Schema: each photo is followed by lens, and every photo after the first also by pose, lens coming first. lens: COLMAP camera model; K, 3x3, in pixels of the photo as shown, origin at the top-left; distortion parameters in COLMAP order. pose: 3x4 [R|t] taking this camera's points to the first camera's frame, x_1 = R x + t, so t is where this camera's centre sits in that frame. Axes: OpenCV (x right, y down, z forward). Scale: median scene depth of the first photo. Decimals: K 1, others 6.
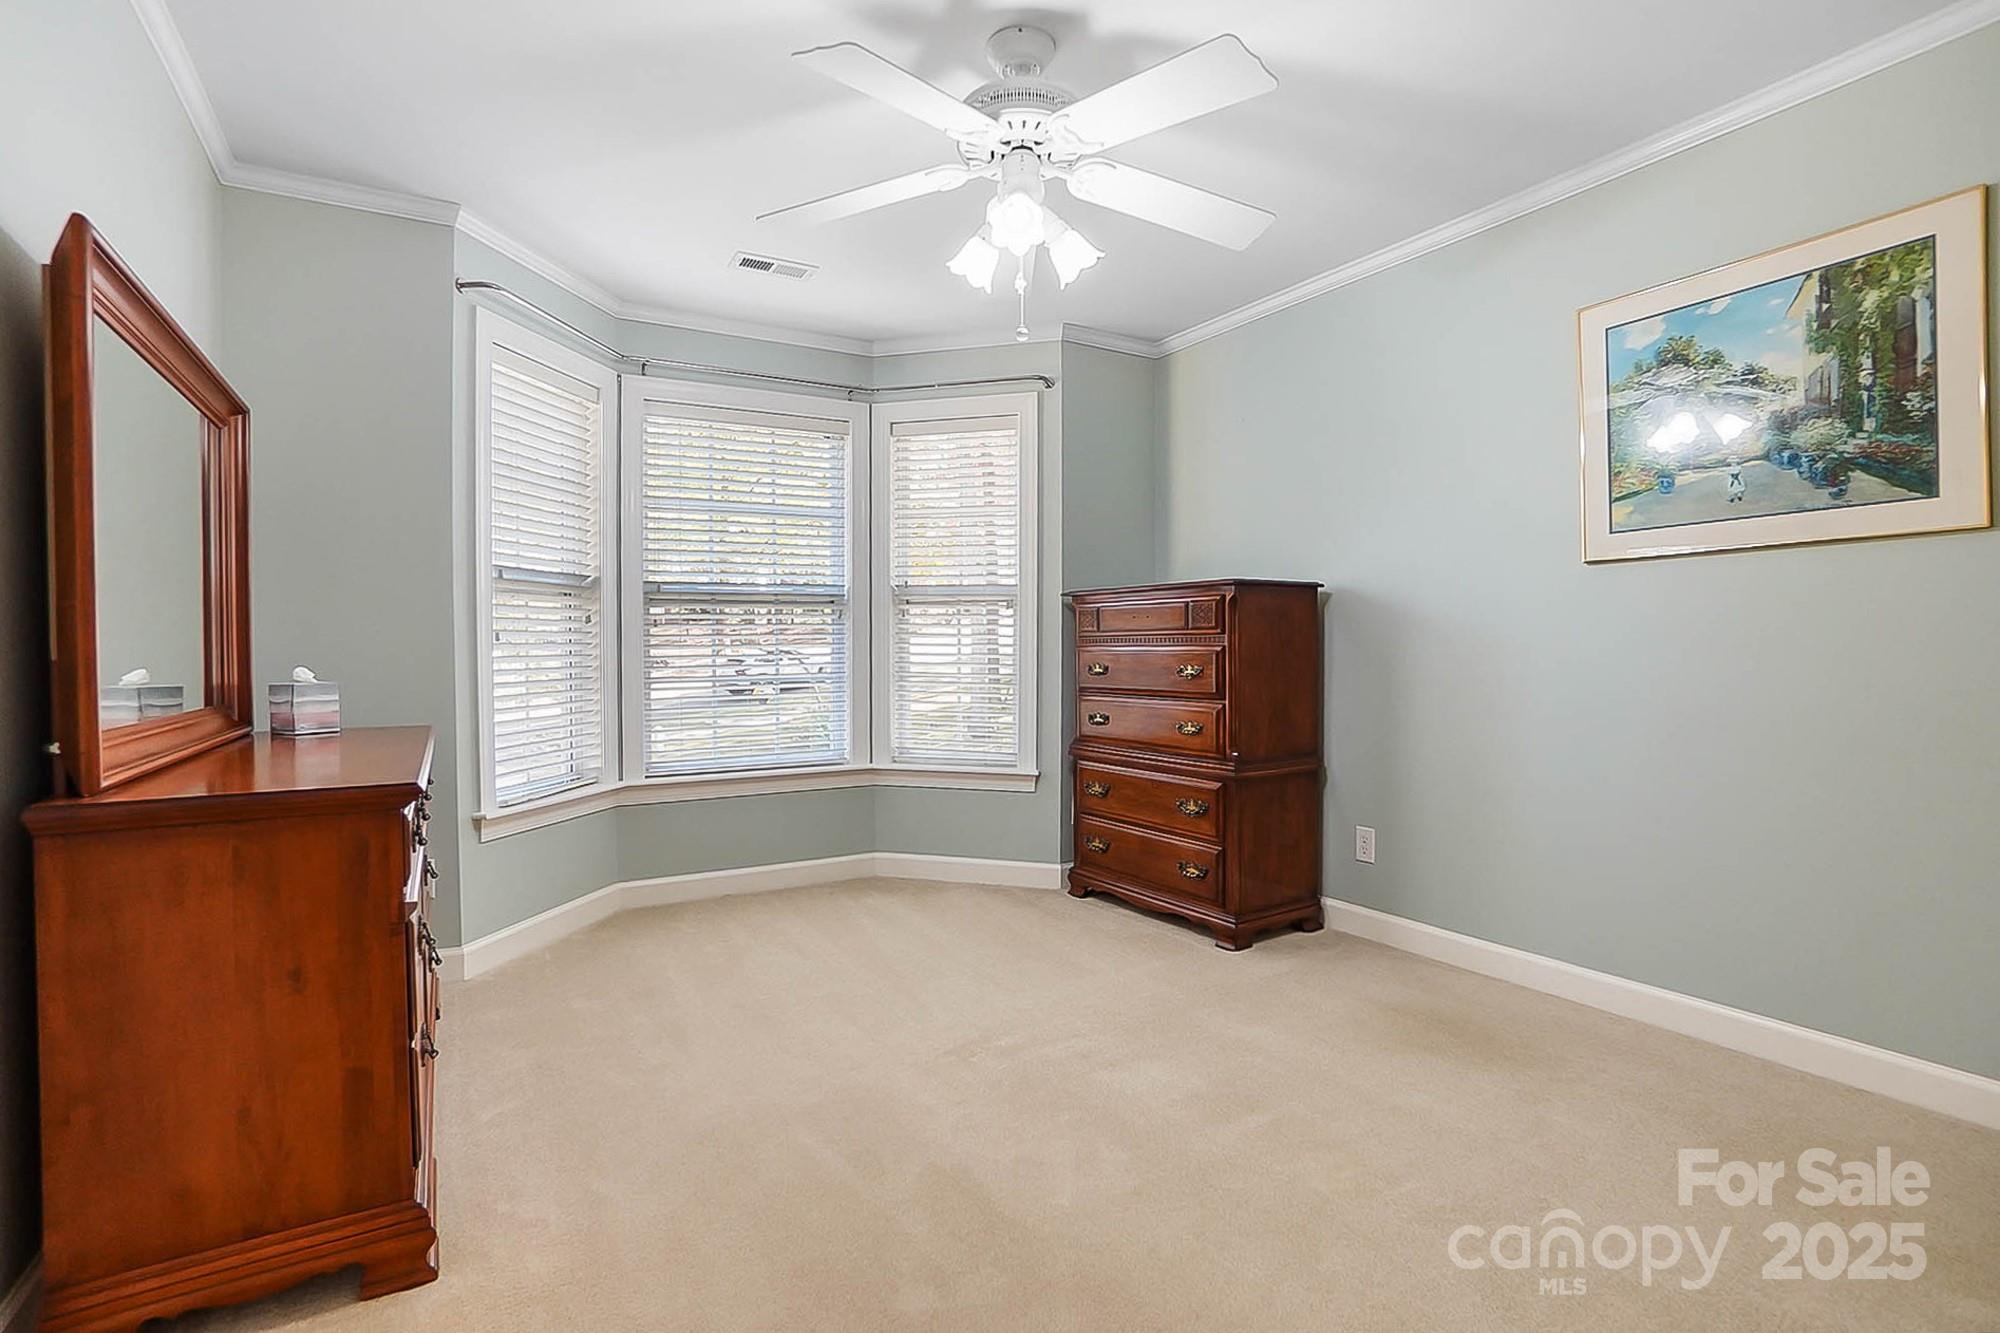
lens RADIAL K [[895.2, 0, 994.6], [0, 895.2, 662.3], [0, 0, 1]] dist [-0.066875, 0.024261]
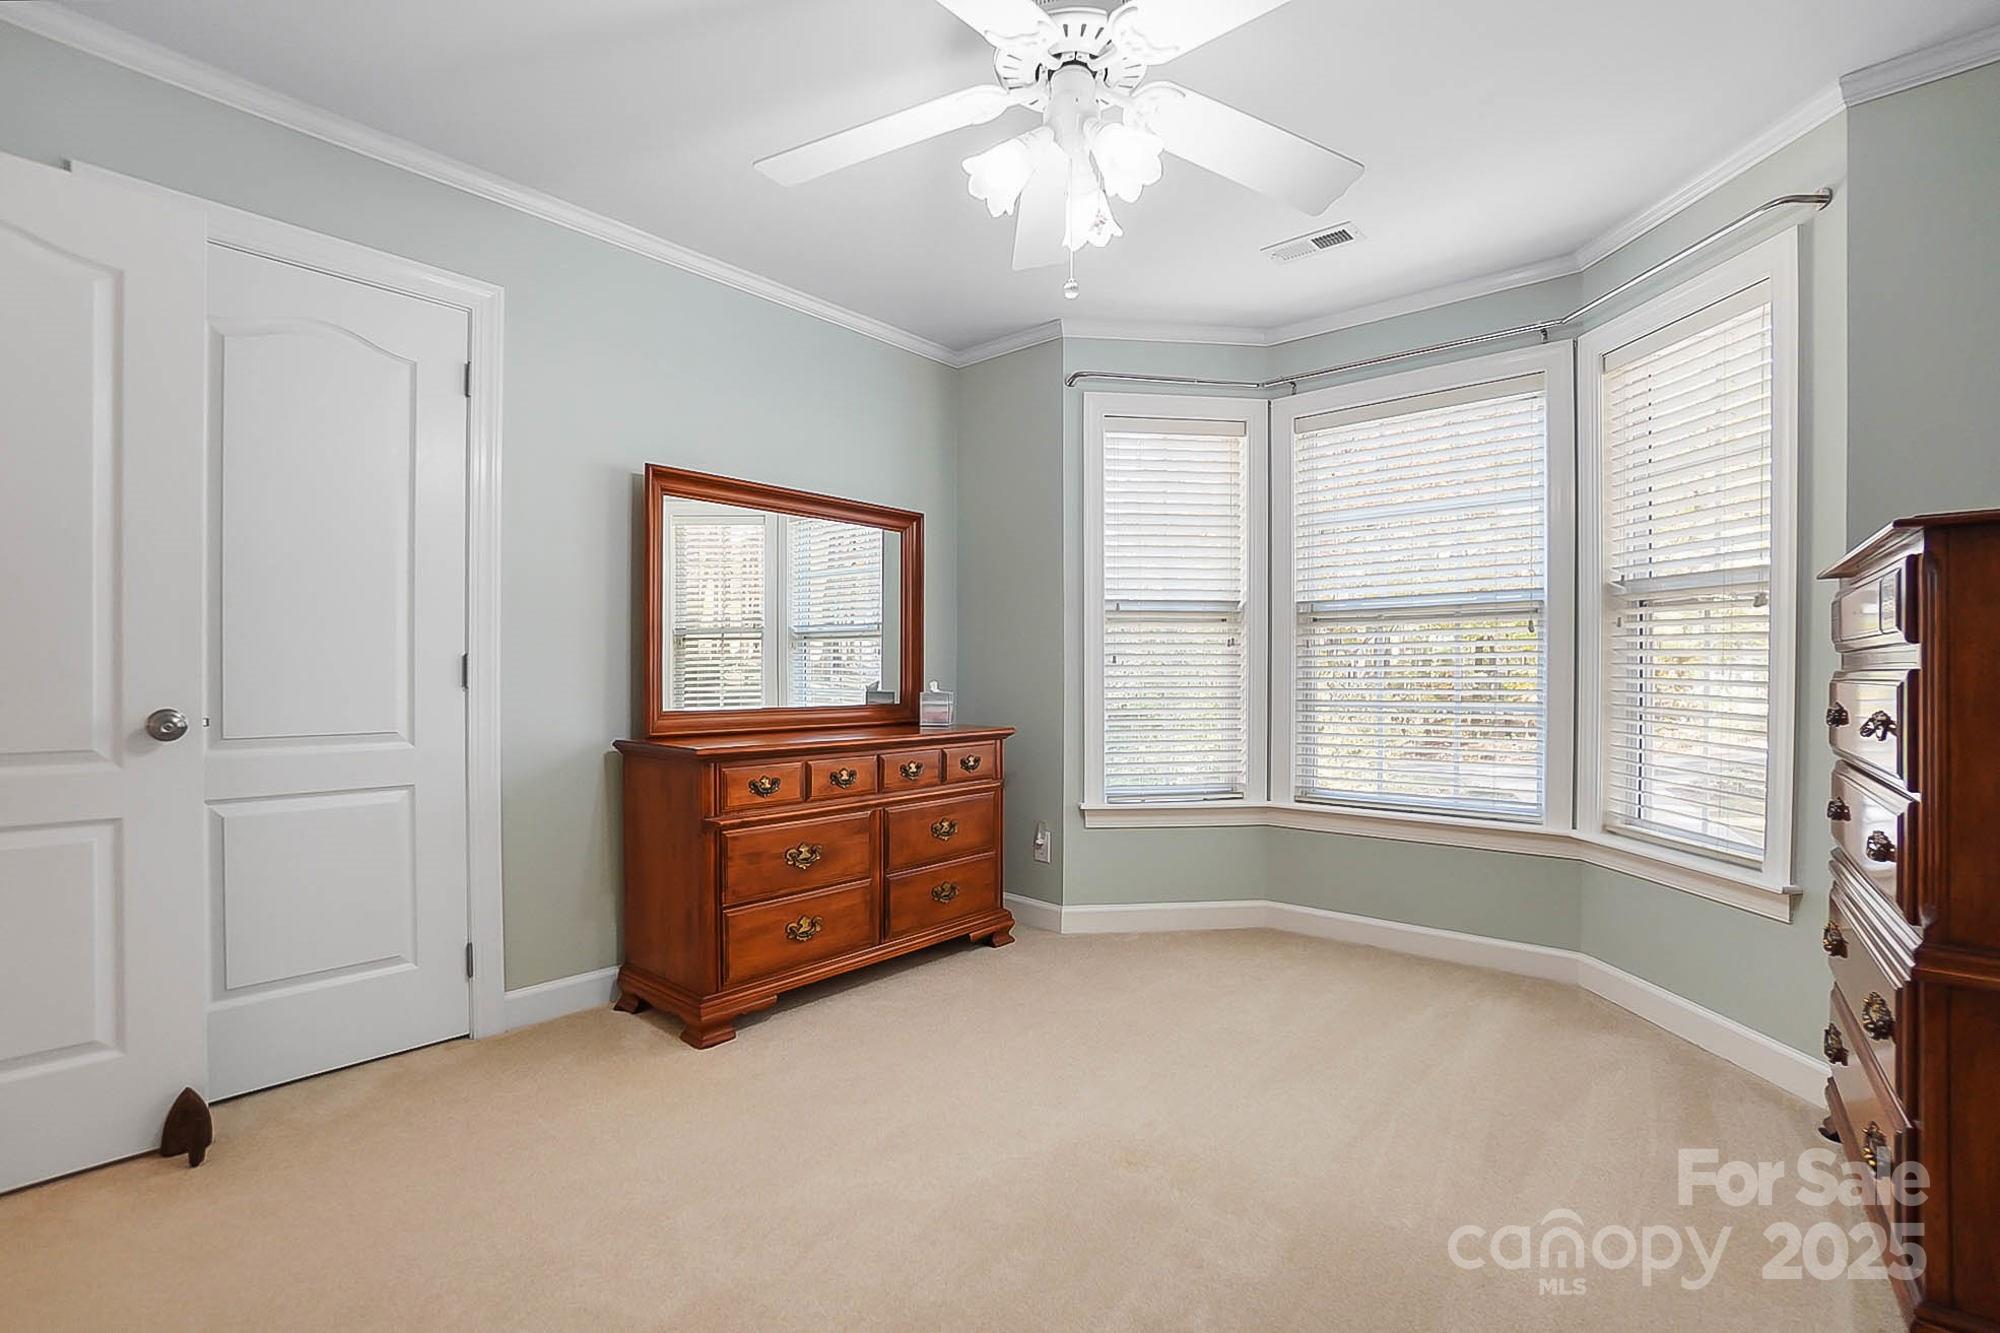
lens RADIAL K [[895.2, 0, 994.6], [0, 895.2, 662.3], [0, 0, 1]] dist [-0.066875, 0.024261]
pose [[0.324352, -0.003033, -0.945932, 0.415034], [-0.016034, 0.999834, -0.008703, -0.009489], [0.945801, 0.017990, 0.324249, 0.346664]]
